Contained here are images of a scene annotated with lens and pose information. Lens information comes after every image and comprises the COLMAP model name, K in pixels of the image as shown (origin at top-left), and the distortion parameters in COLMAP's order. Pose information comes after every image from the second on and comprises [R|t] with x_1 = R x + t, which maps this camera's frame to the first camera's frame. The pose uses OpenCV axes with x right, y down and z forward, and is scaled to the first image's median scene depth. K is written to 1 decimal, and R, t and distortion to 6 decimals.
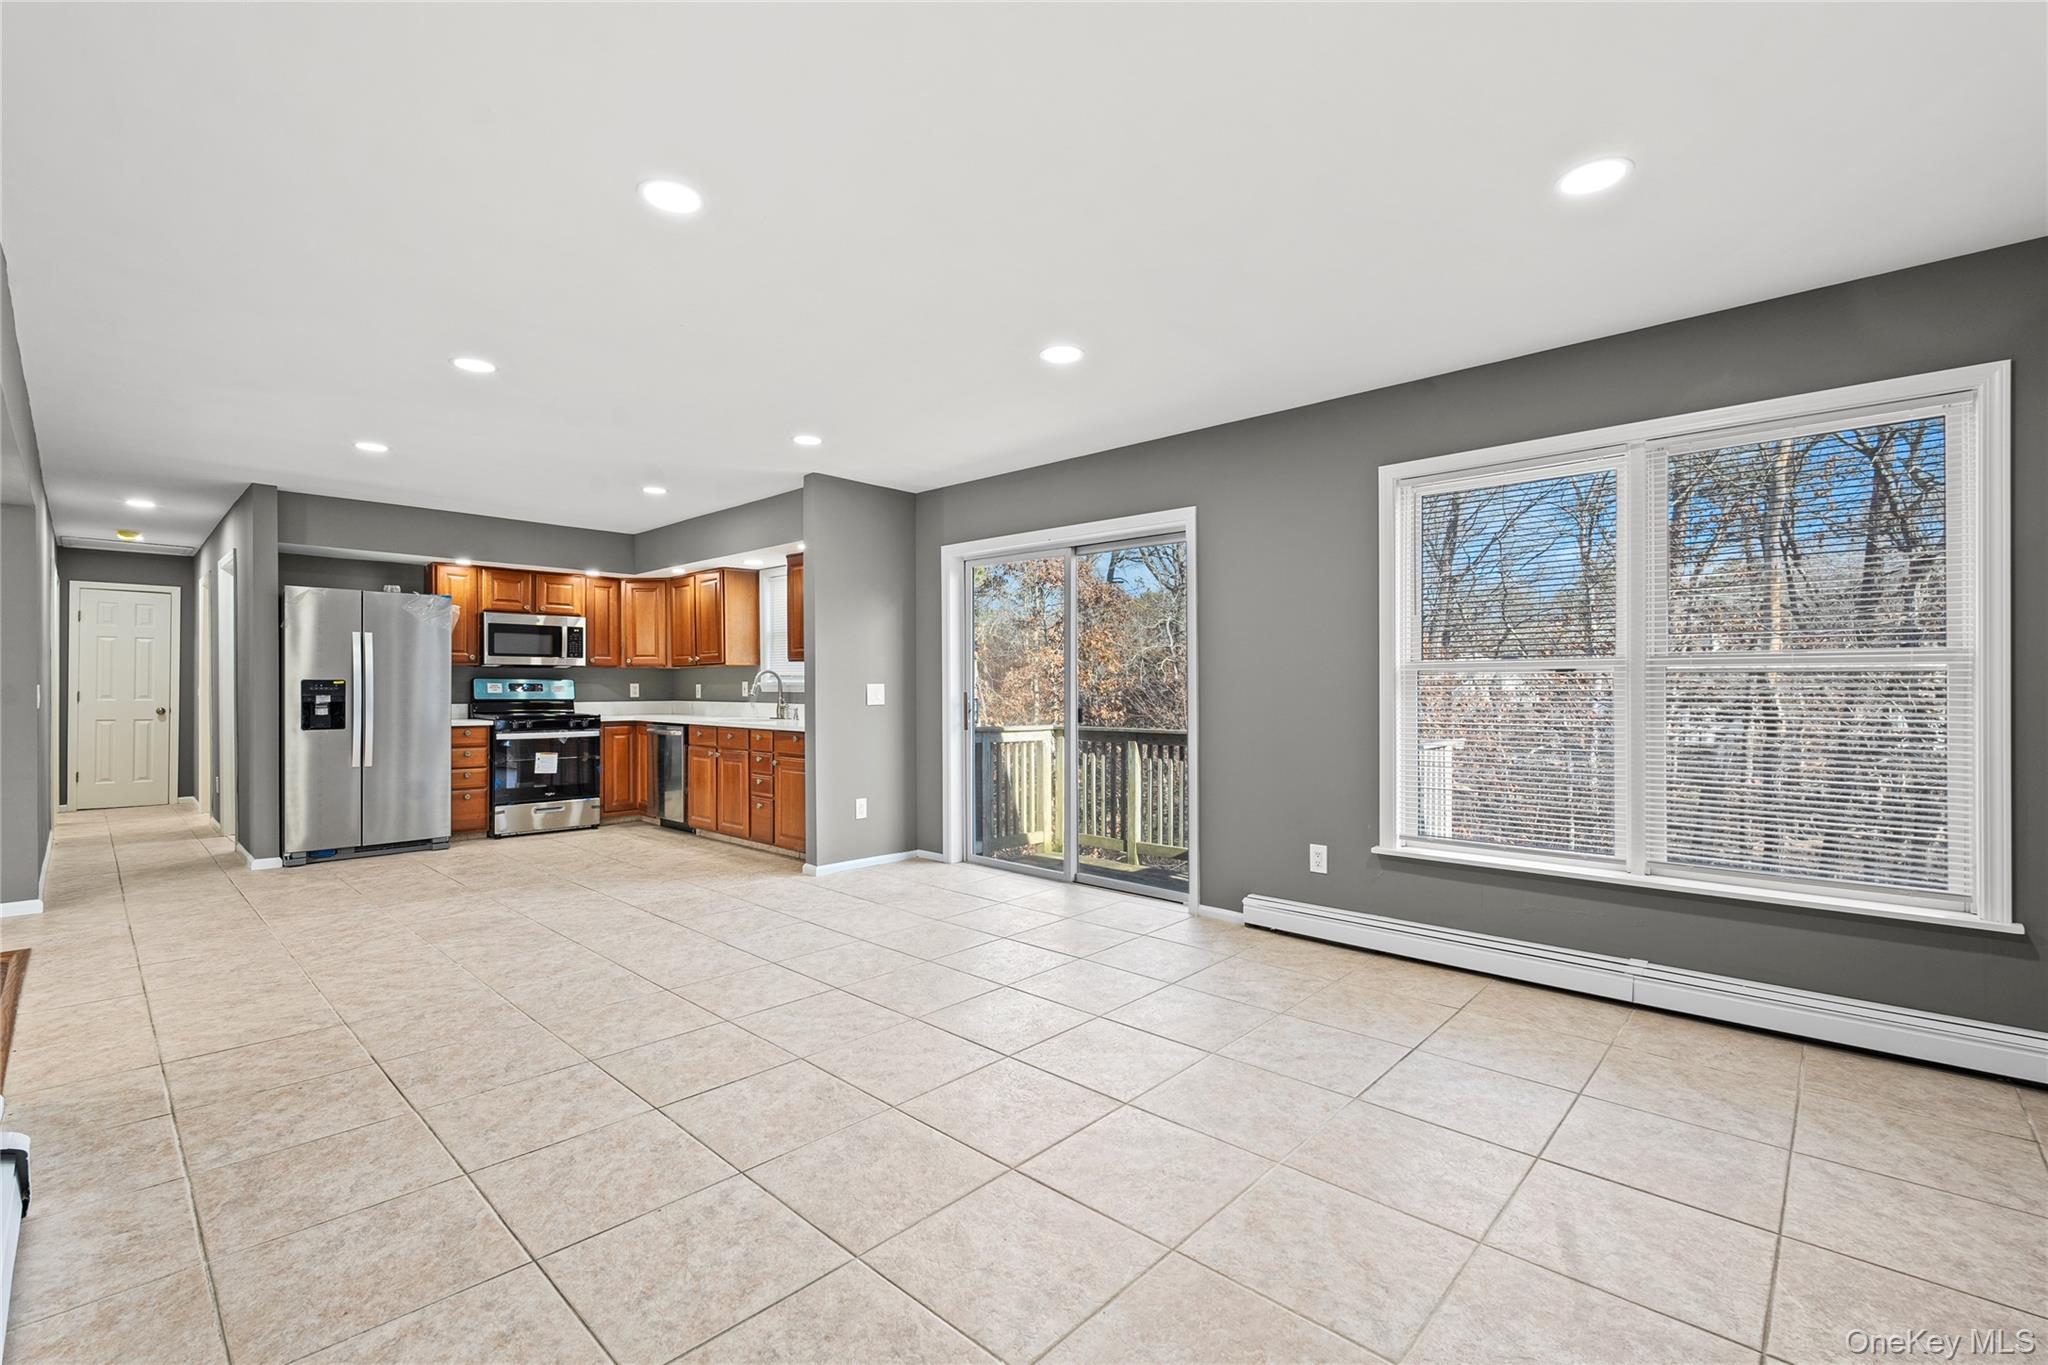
lens RADIAL K [[899.5, 0, 1022.6], [0, 899.5, 692.2], [0, 0, 1]] dist [-0.004804, 0.000412]
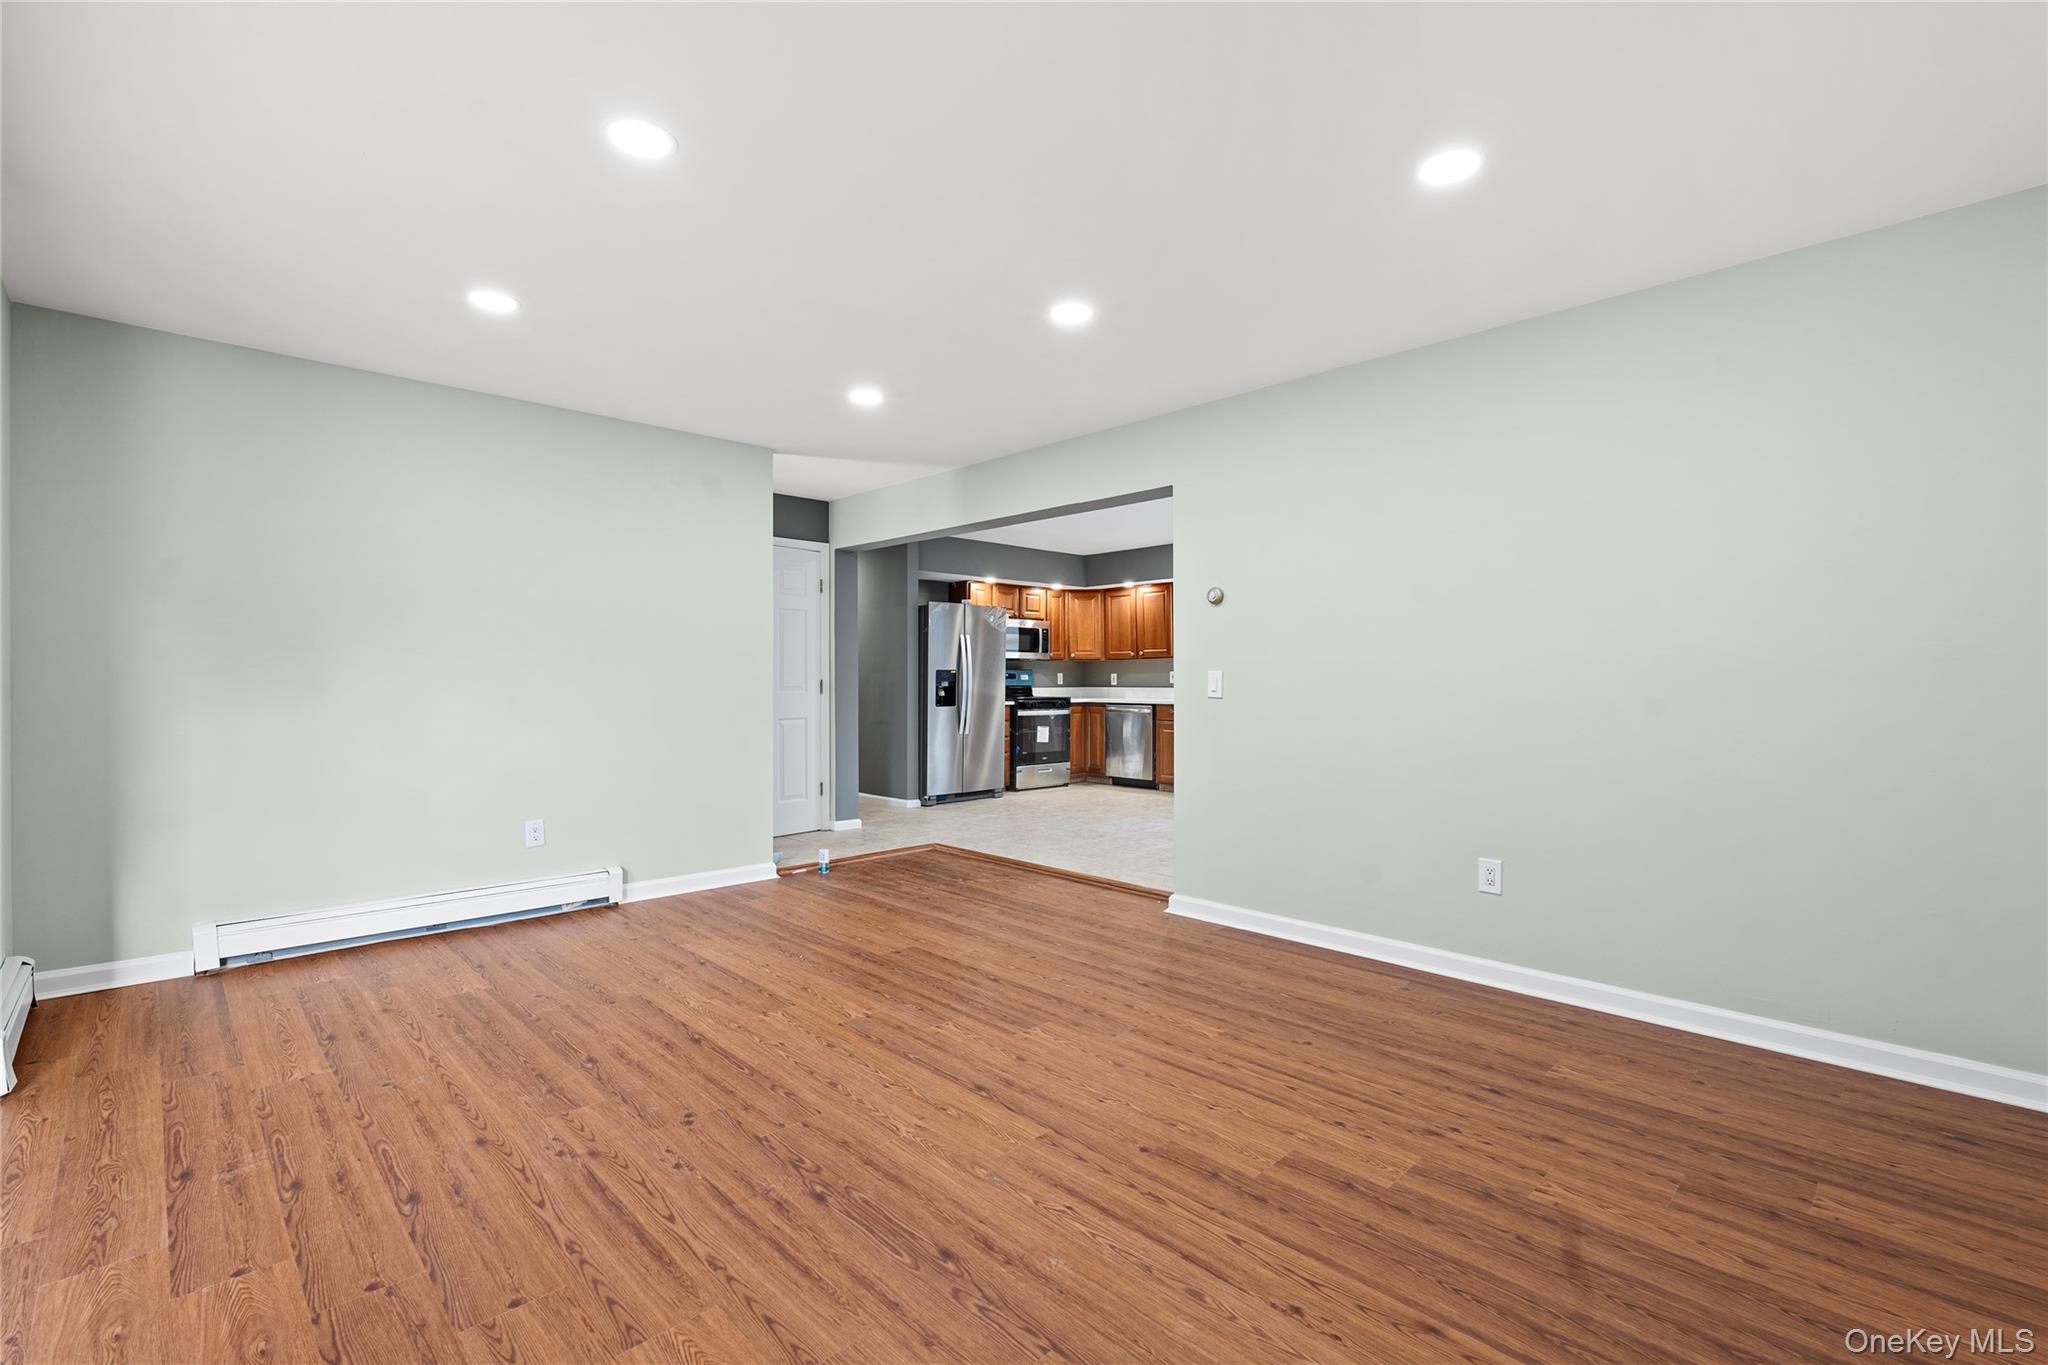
lens RADIAL K [[899.5, 0, 1022.1], [0, 899.5, 688.5], [0, 0, 1]] dist [-0.004804, 0.000412]
pose [[0.998775, 0.000524, -0.049483, -0.550171], [-0.000294, 0.999989, 0.004650, 0.007489], [0.049484, -0.004630, 0.998764, -0.327077]]
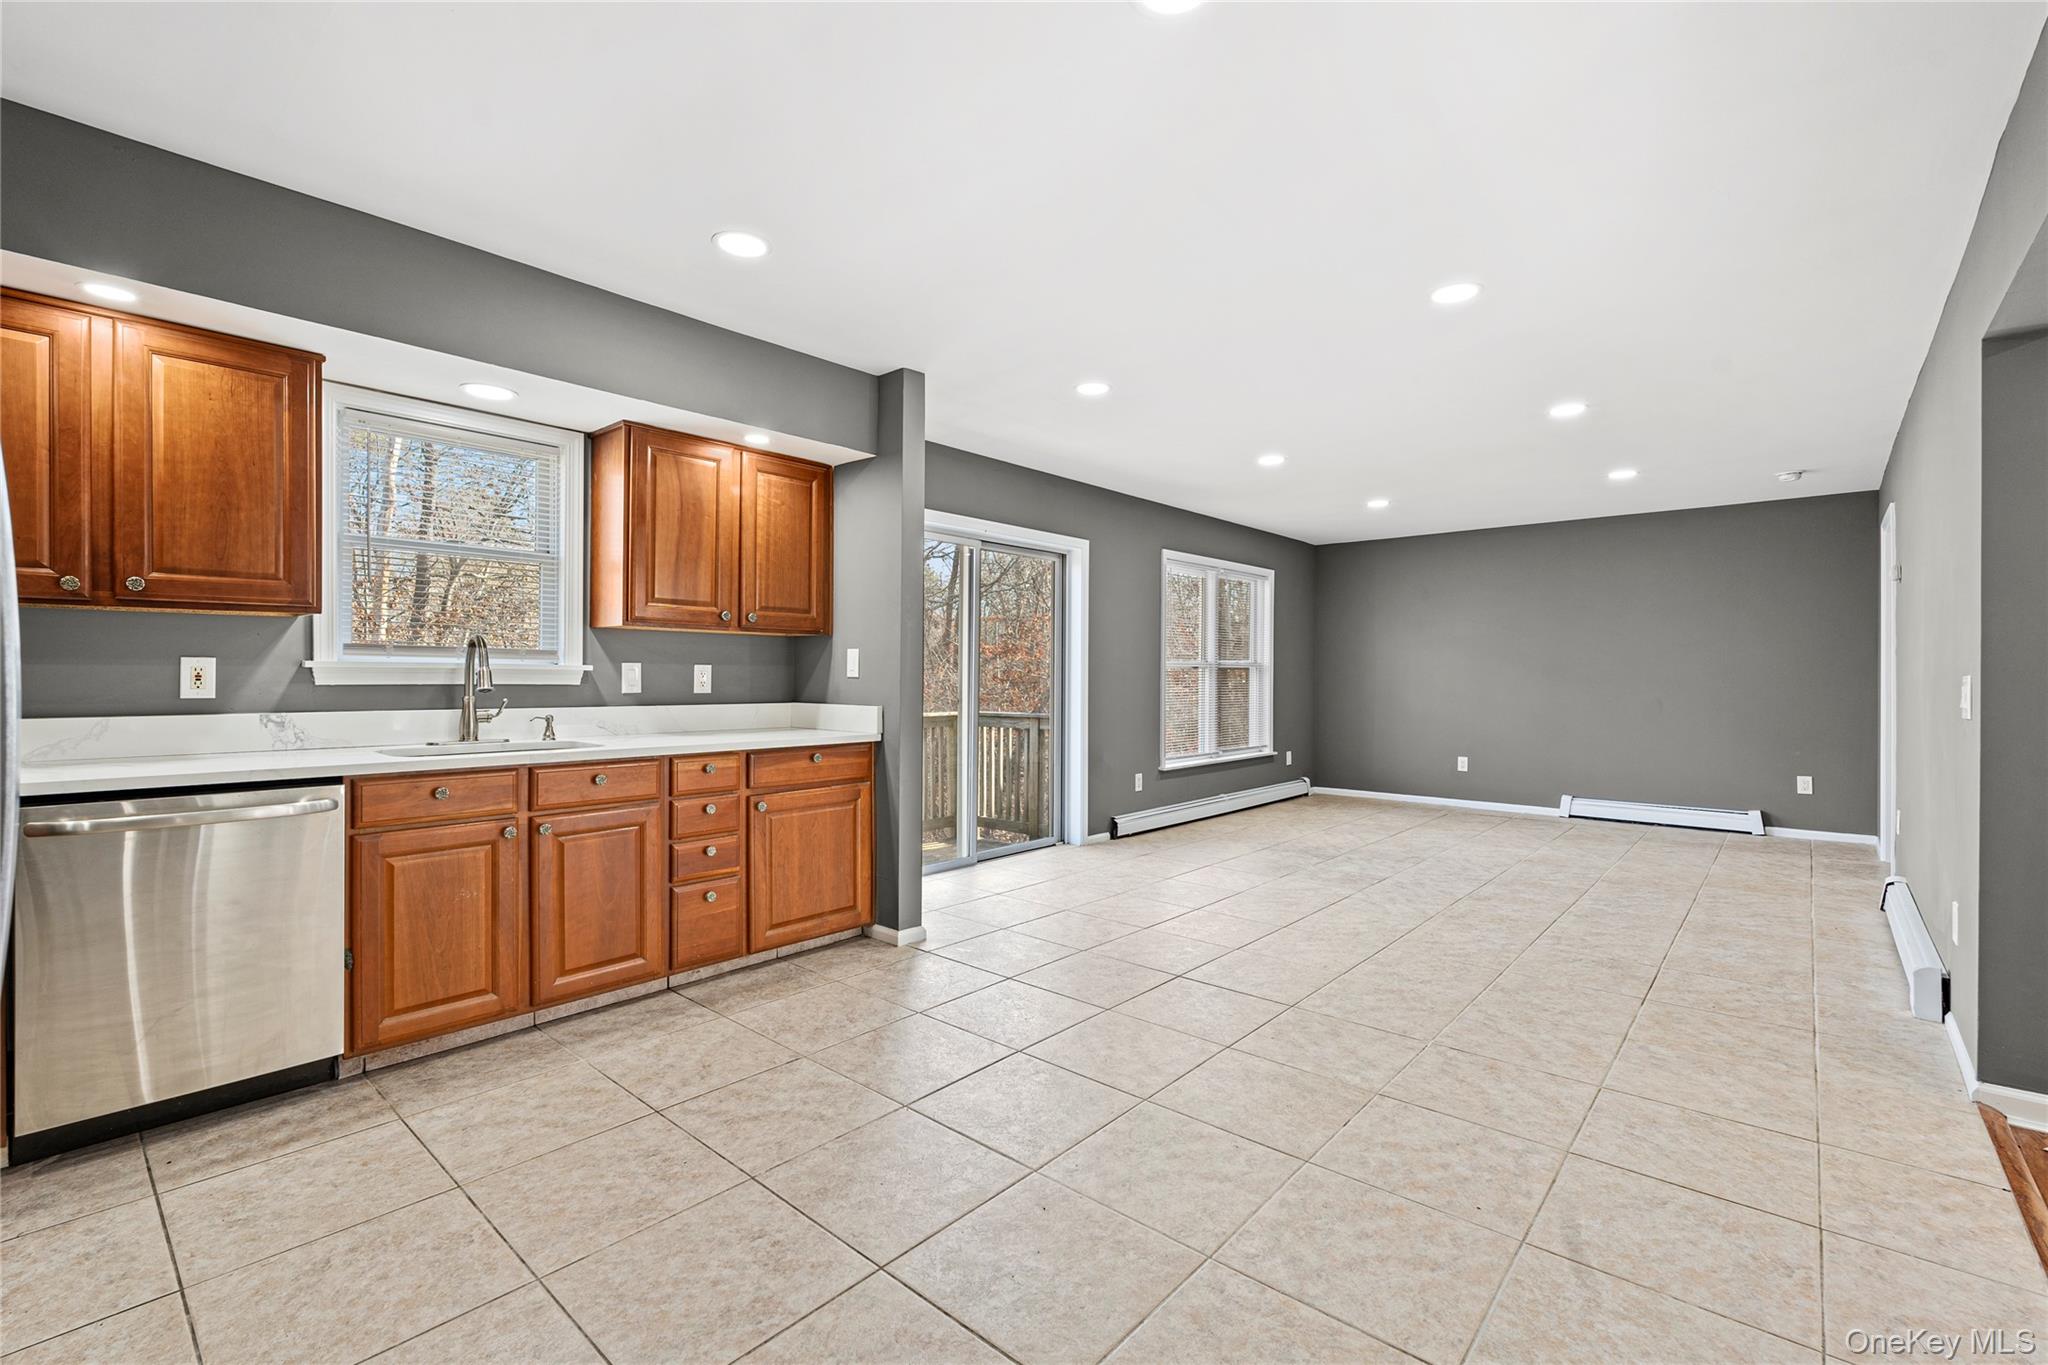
lens RADIAL K [[899.5, 0, 1029.4], [0, 899.5, 678.2], [0, 0, 1]] dist [-0.004804, 0.000412]
pose [[-0.044732, -0.002267, 0.998996, -0.818817], [0.004190, 0.999988, 0.002457, -0.003527], [-0.998990, 0.004296, -0.044722, 0.819972]]
